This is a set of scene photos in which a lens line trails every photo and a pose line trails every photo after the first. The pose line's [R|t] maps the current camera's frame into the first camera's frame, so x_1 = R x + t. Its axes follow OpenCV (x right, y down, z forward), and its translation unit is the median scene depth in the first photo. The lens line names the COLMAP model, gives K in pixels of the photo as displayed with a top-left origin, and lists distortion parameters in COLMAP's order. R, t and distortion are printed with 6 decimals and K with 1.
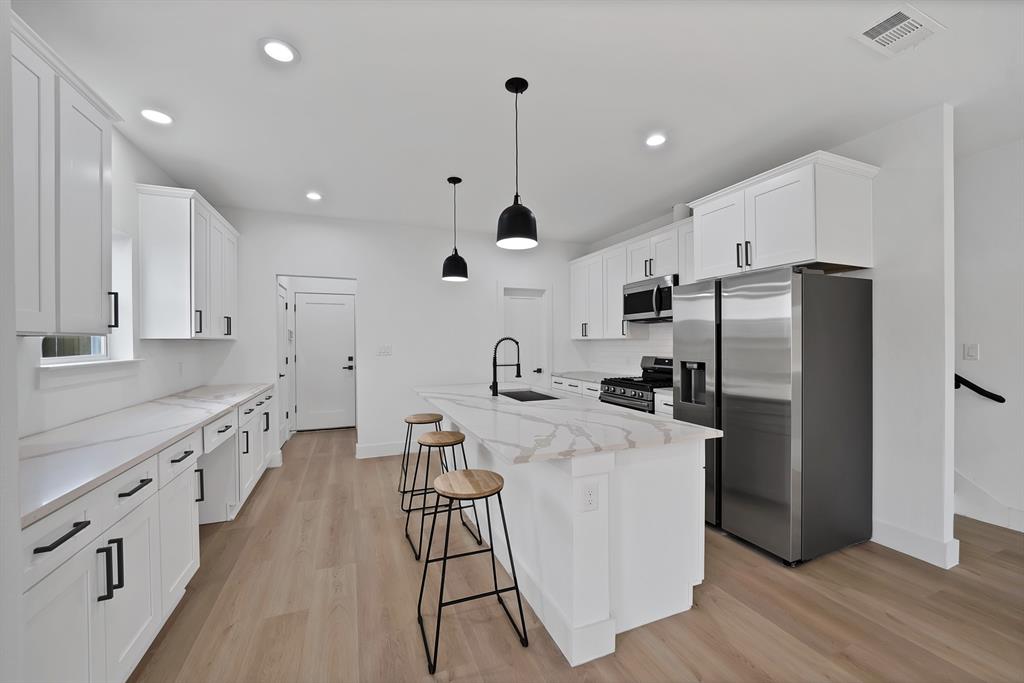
lens RADIAL K [[385.9, 0, 510.8], [0, 385.9, 341.2], [0, 0, 1]] dist [-0.007835, -0.000007]
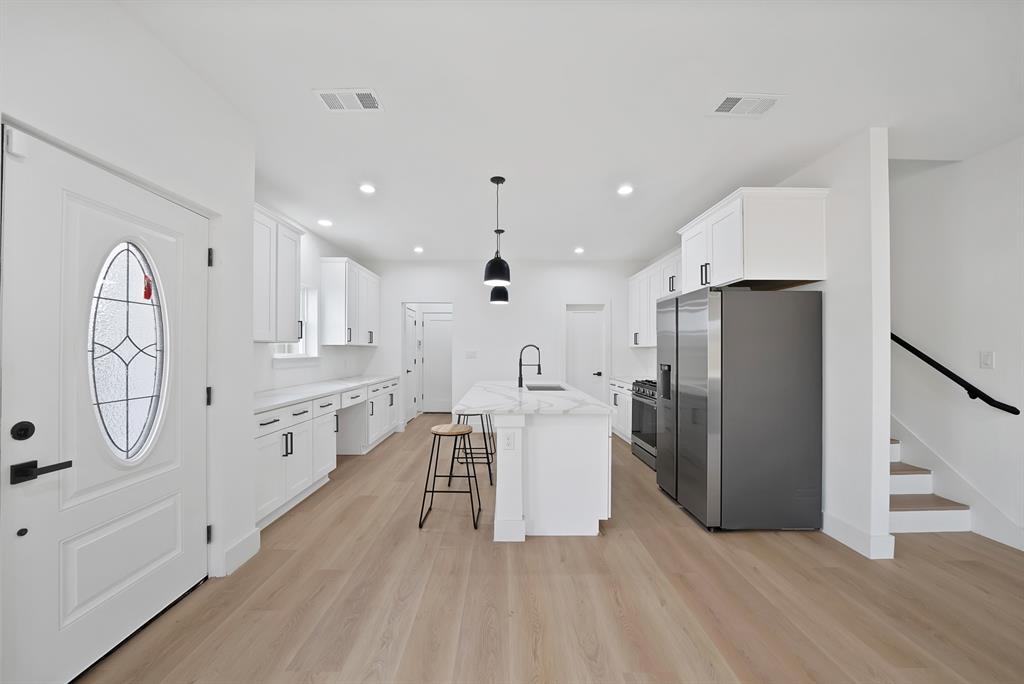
lens RADIAL K [[366.3, 0, 511.4], [0, 366.3, 346.5], [0, 0, 1]] dist [-0.003200, -0.000262]
pose [[0.934631, 0.002790, -0.355608, 0.453965], [-0.006562, 0.999934, -0.009400, 0.011361], [0.355559, 0.011119, 0.934588, -0.266282]]
